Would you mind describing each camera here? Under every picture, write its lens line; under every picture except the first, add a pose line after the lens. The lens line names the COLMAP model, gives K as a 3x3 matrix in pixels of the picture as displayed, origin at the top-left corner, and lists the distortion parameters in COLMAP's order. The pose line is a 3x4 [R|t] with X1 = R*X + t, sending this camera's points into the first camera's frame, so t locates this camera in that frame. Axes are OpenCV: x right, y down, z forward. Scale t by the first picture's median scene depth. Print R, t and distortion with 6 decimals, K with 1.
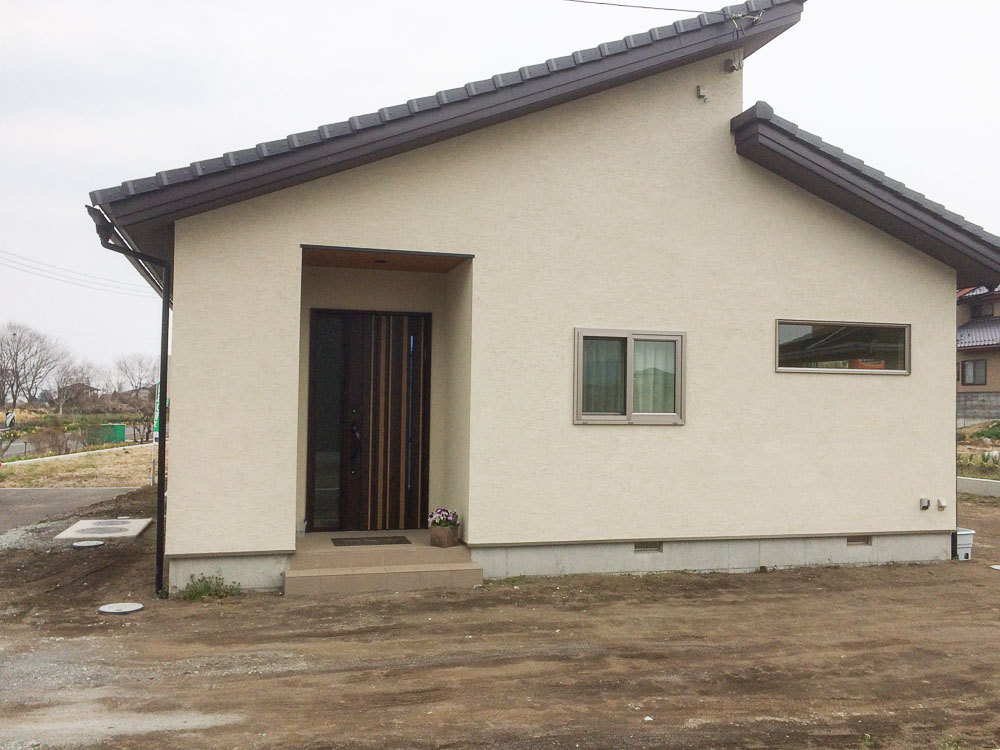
lens RADIAL K [[867.1, 0, 499.2], [0, 867.1, 365.1], [0, 0, 1]] dist [0.073511, -0.097305]
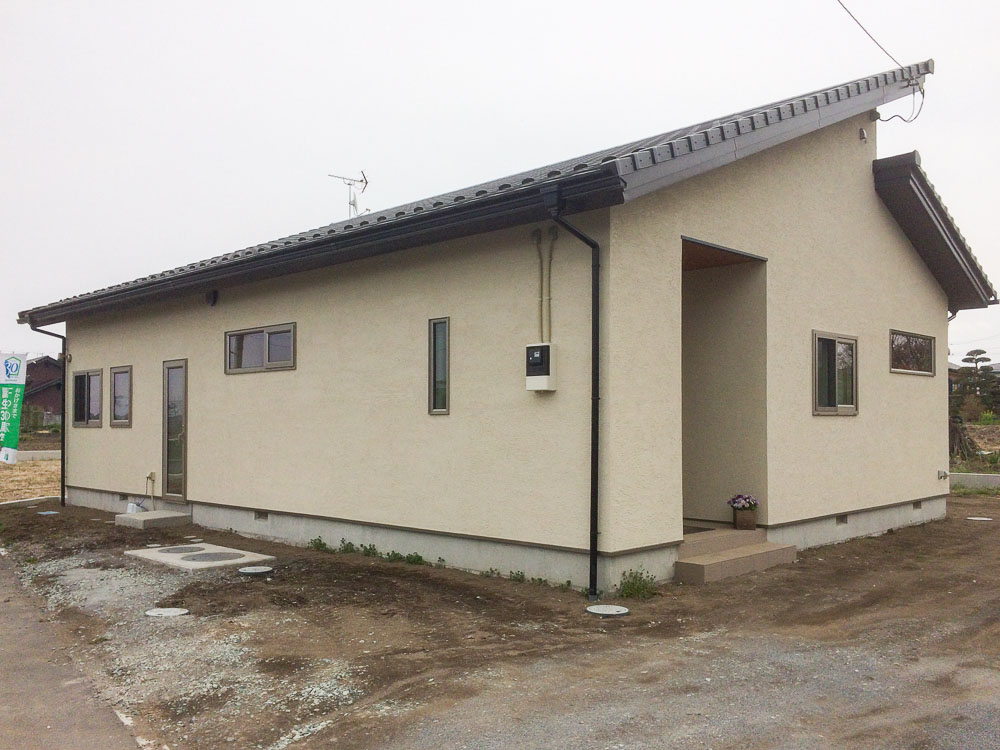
lens RADIAL K [[864.8, 0, 494.8], [0, 864.8, 397.6], [0, 0, 1]] dist [0.072839, -0.104001]
pose [[0.869816, -0.000110, 0.493377, -0.830545], [-0.012034, 0.999698, 0.021439, 0.025849], [-0.493230, -0.024585, 0.869552, 0.215360]]
